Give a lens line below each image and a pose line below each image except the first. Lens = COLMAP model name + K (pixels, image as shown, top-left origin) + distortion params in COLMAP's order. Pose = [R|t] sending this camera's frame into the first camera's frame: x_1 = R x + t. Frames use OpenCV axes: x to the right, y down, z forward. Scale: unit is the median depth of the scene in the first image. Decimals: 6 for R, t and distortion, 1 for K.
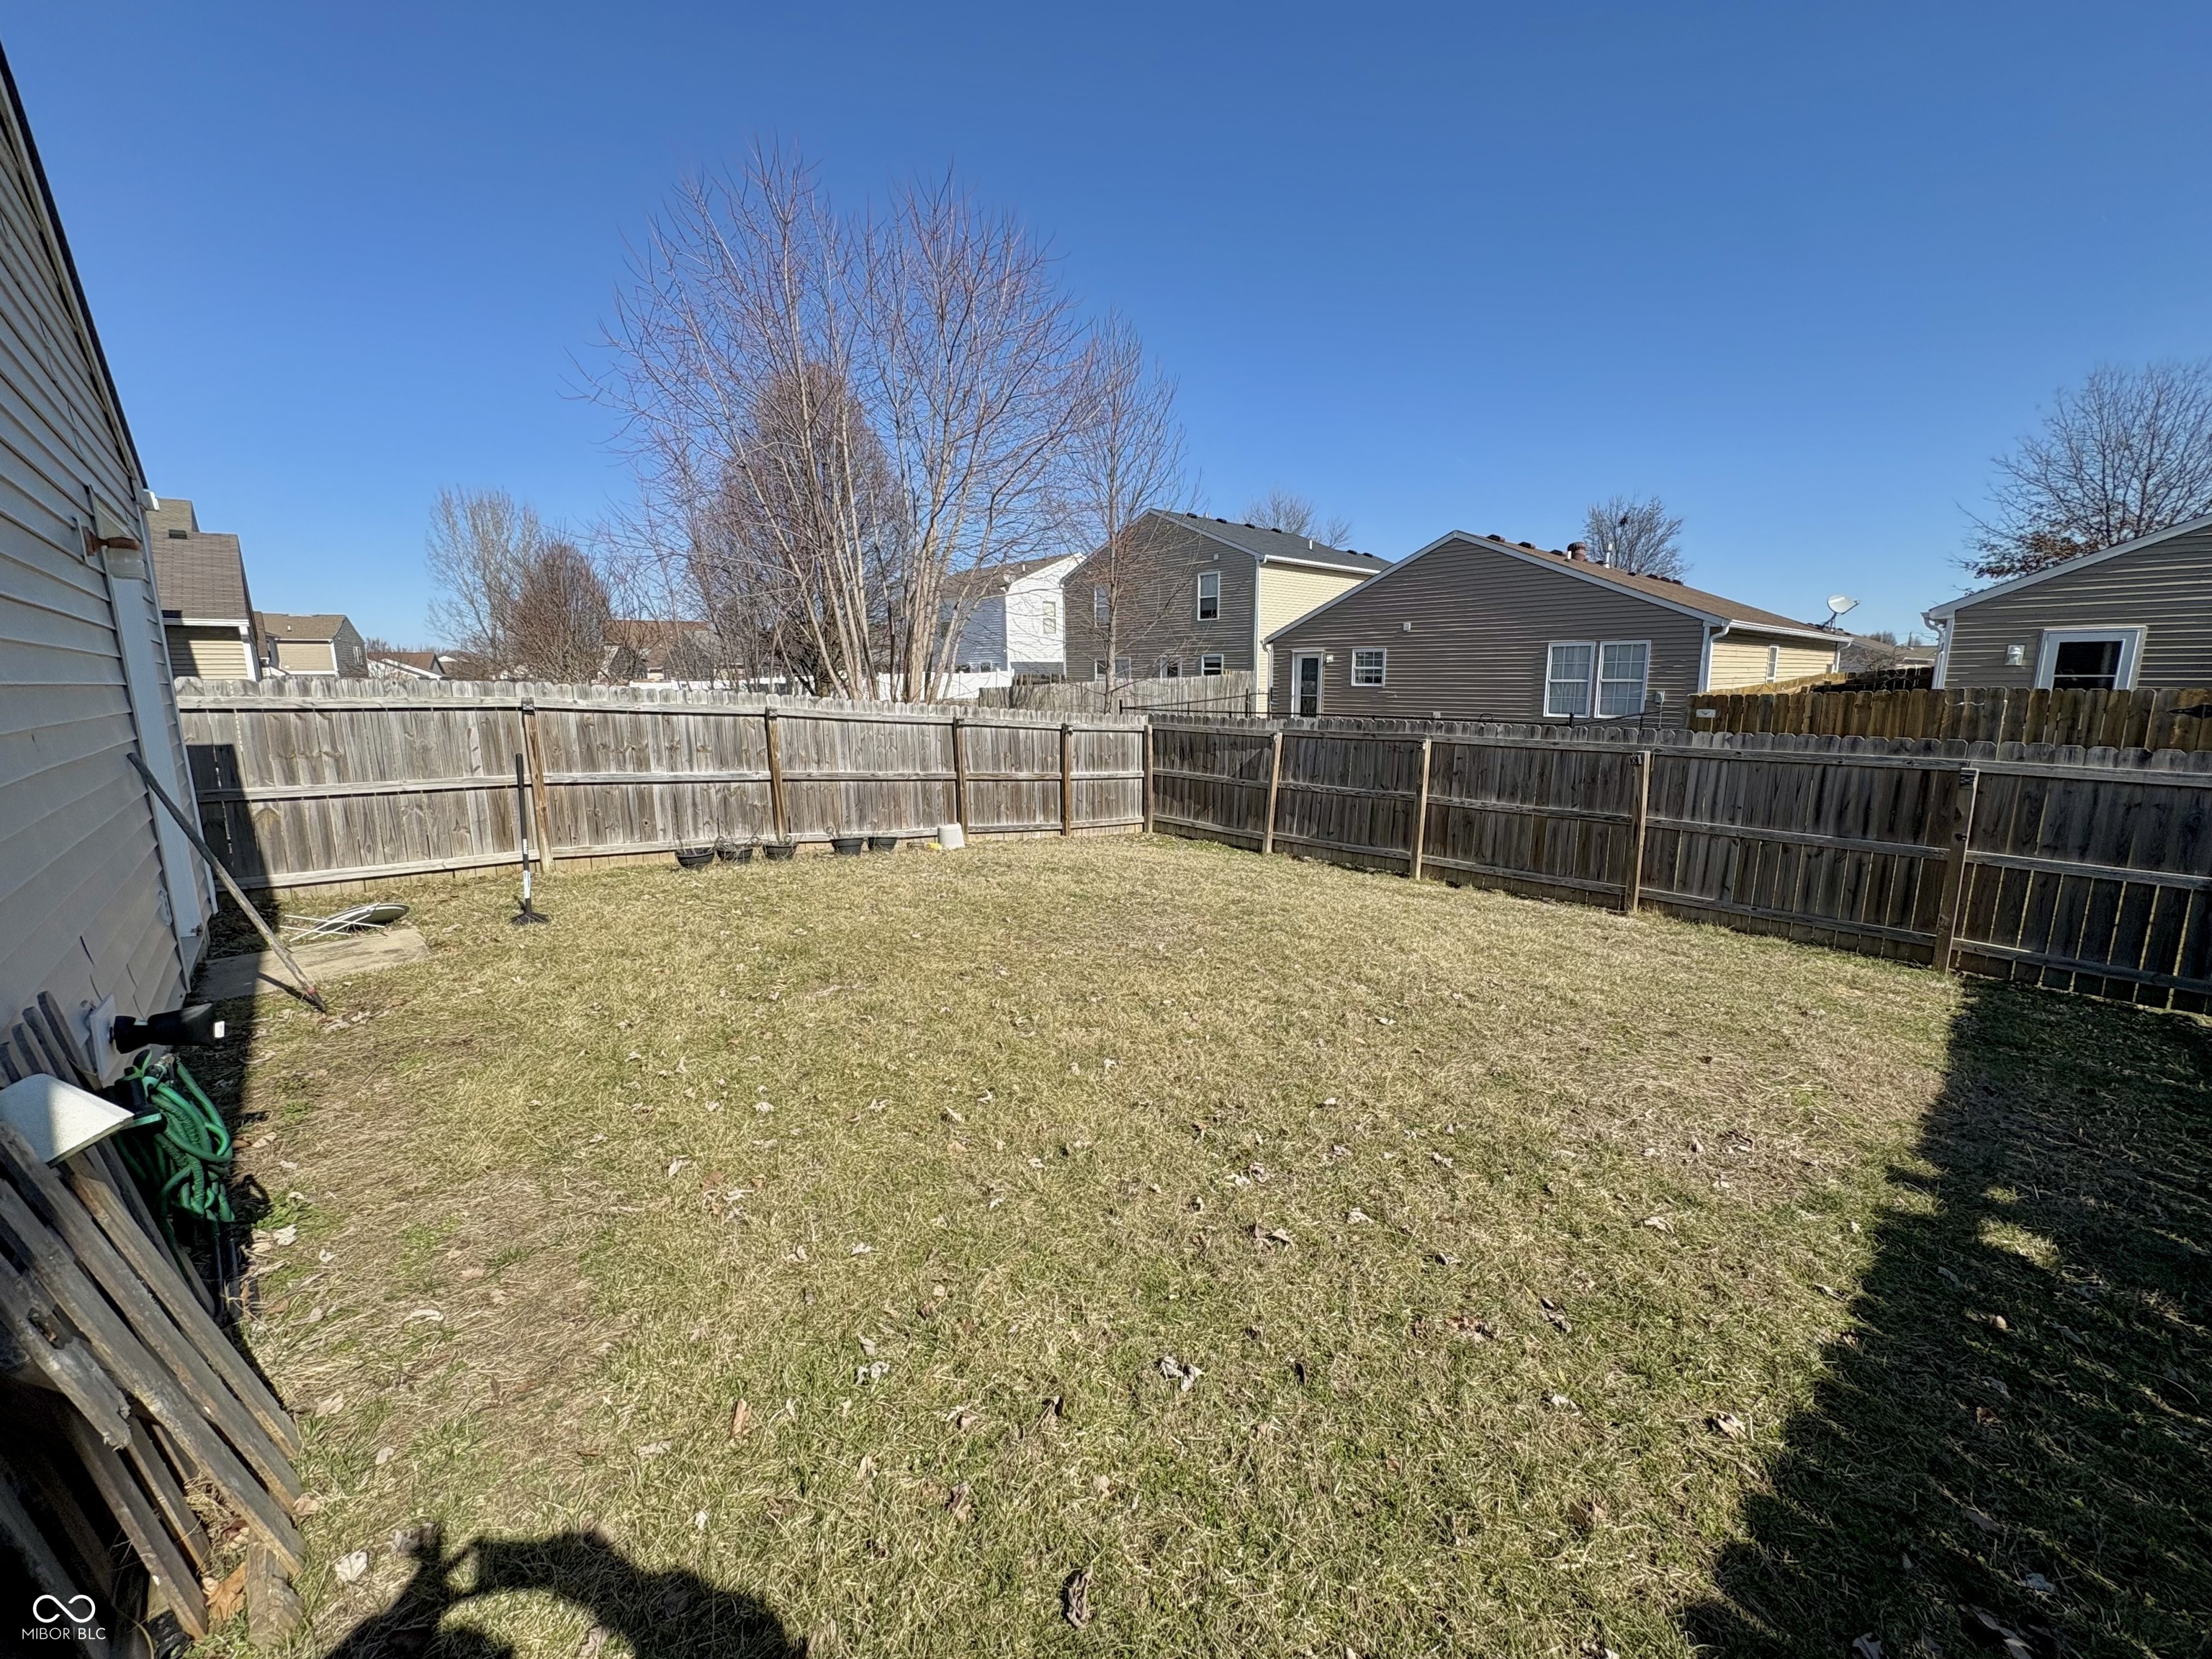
lens RADIAL K [[857.5, 0, 1103.8], [0, 857.5, 828.9], [0, 0, 1]] dist [-0.000889, 0.000059]
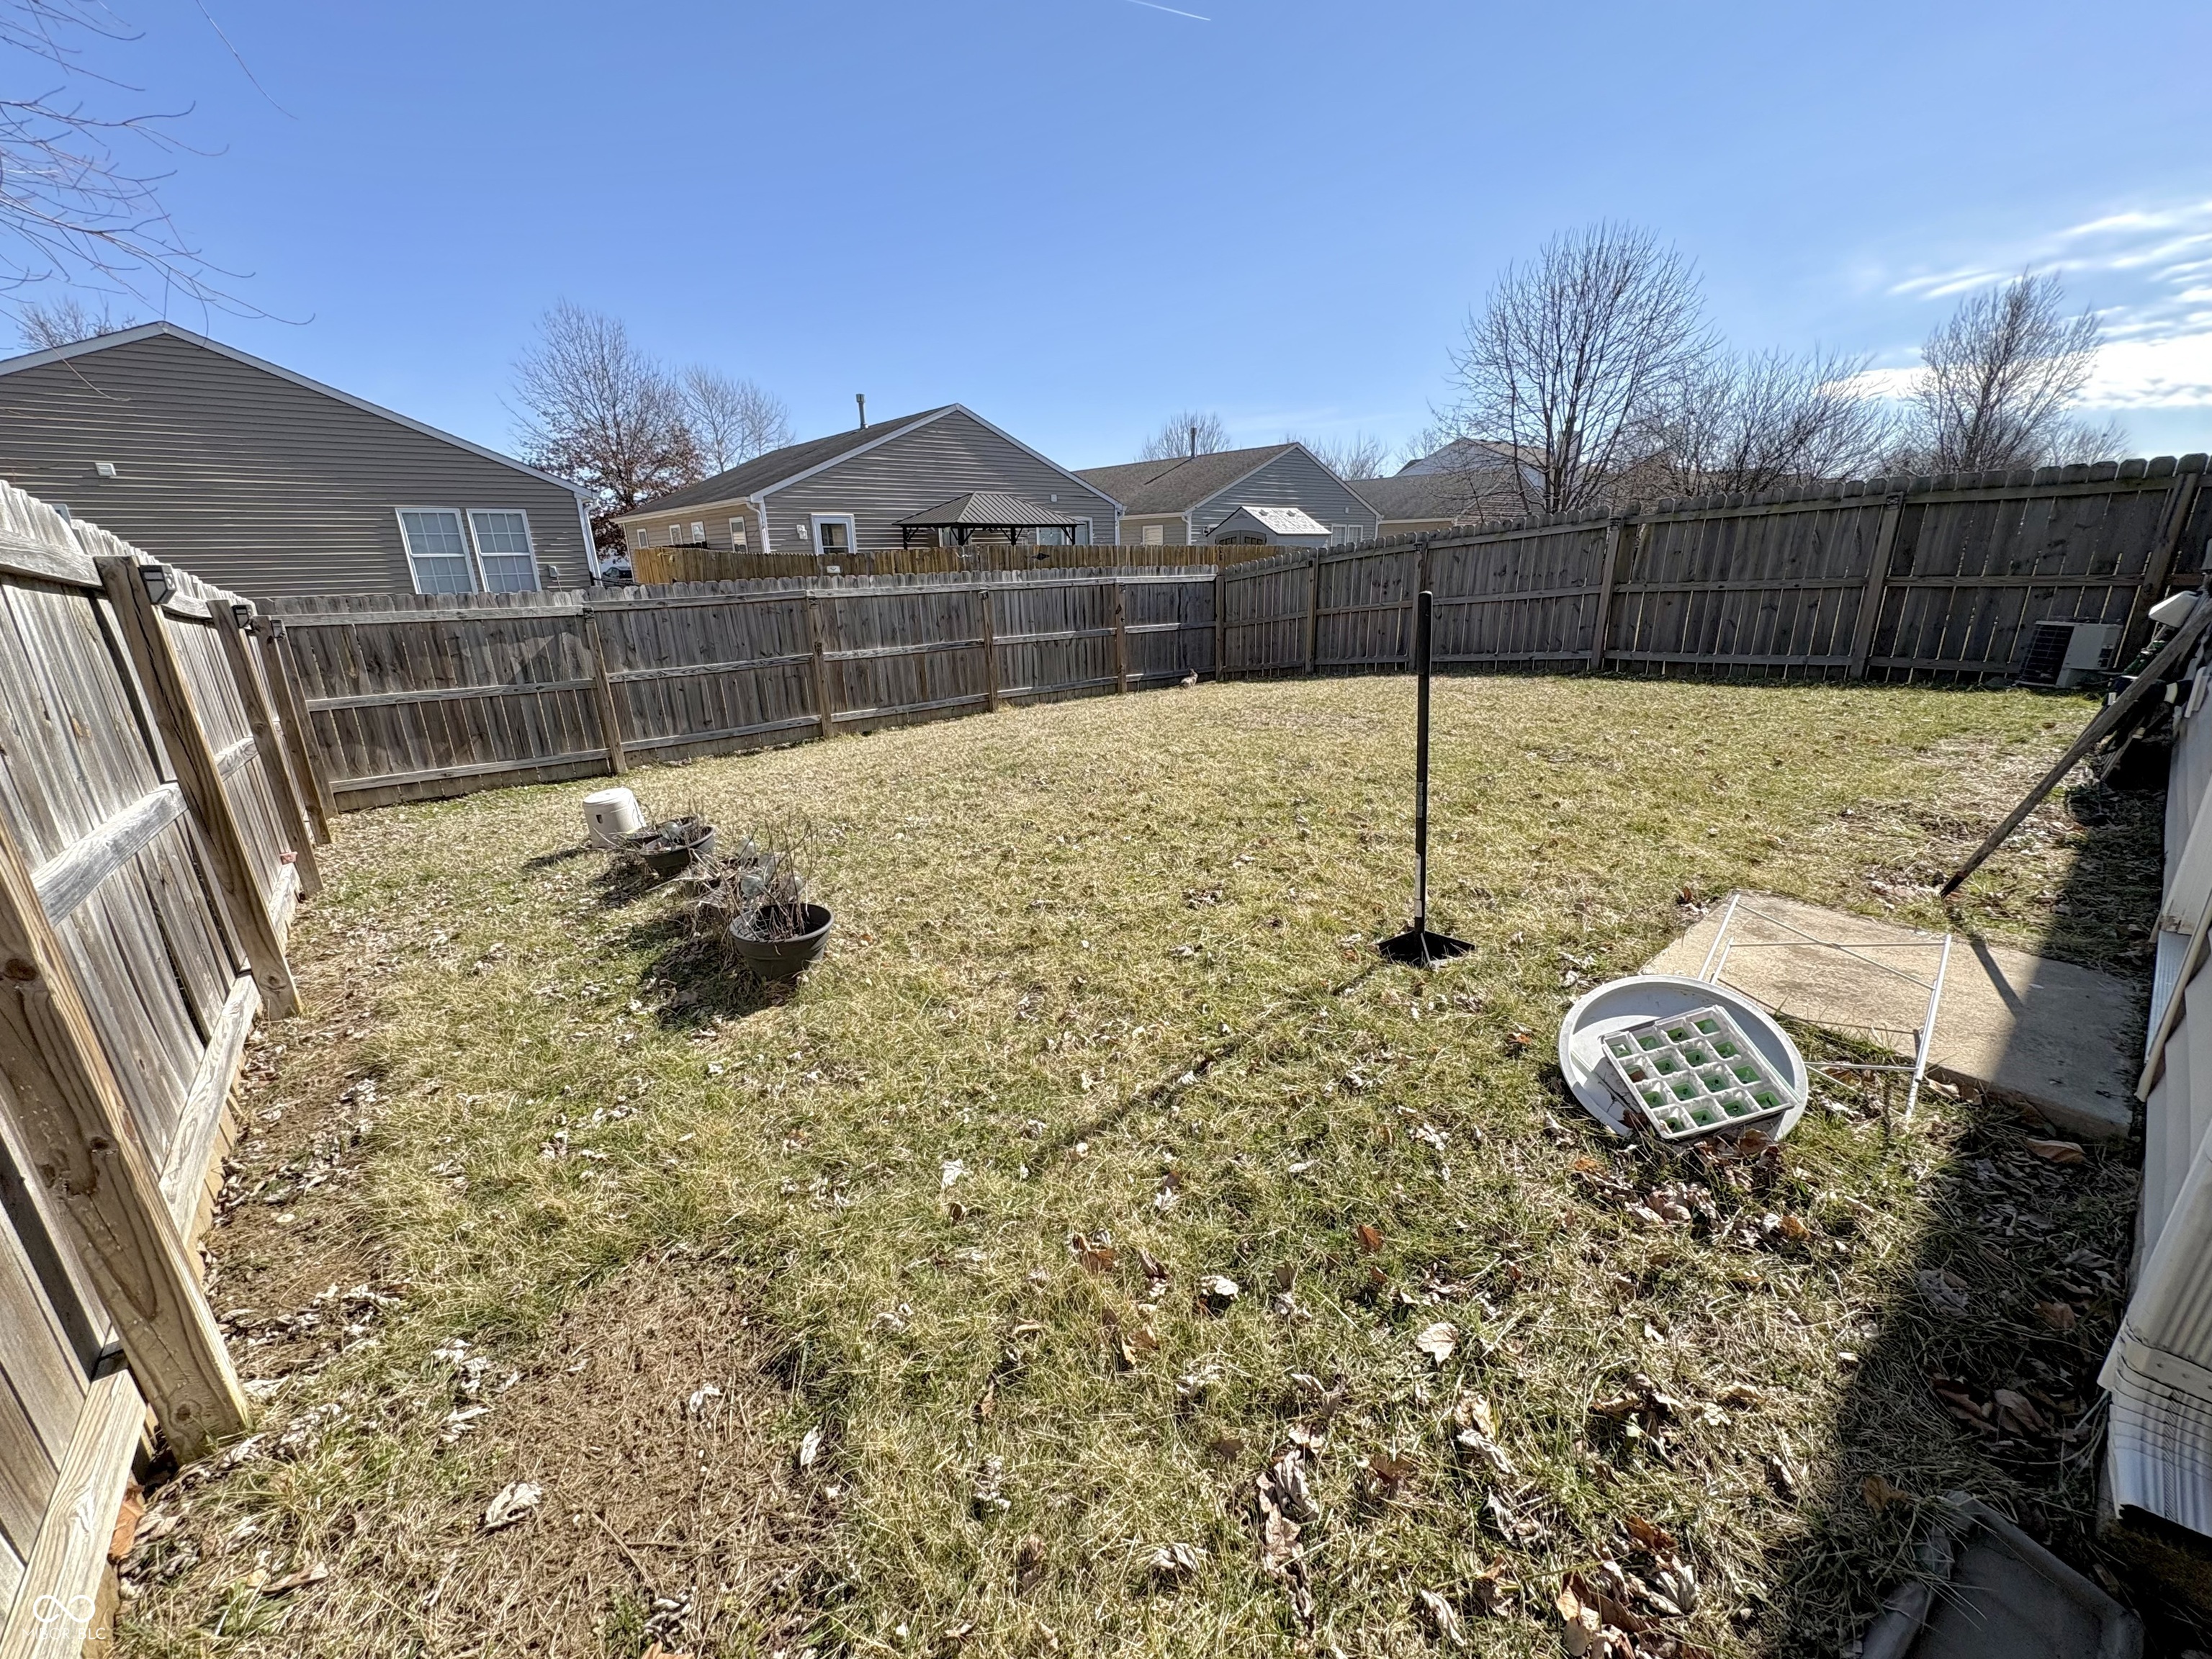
lens RADIAL K [[857.5, 0, 1106.8], [0, 857.5, 824.4], [0, 0, 1]] dist [-0.000889, 0.000059]
pose [[0.059838, -0.298802, 0.952437, -0.499296], [0.191544, 0.939853, 0.282820, -0.058398], [-0.979658, 0.165510, 0.113472, 0.490699]]
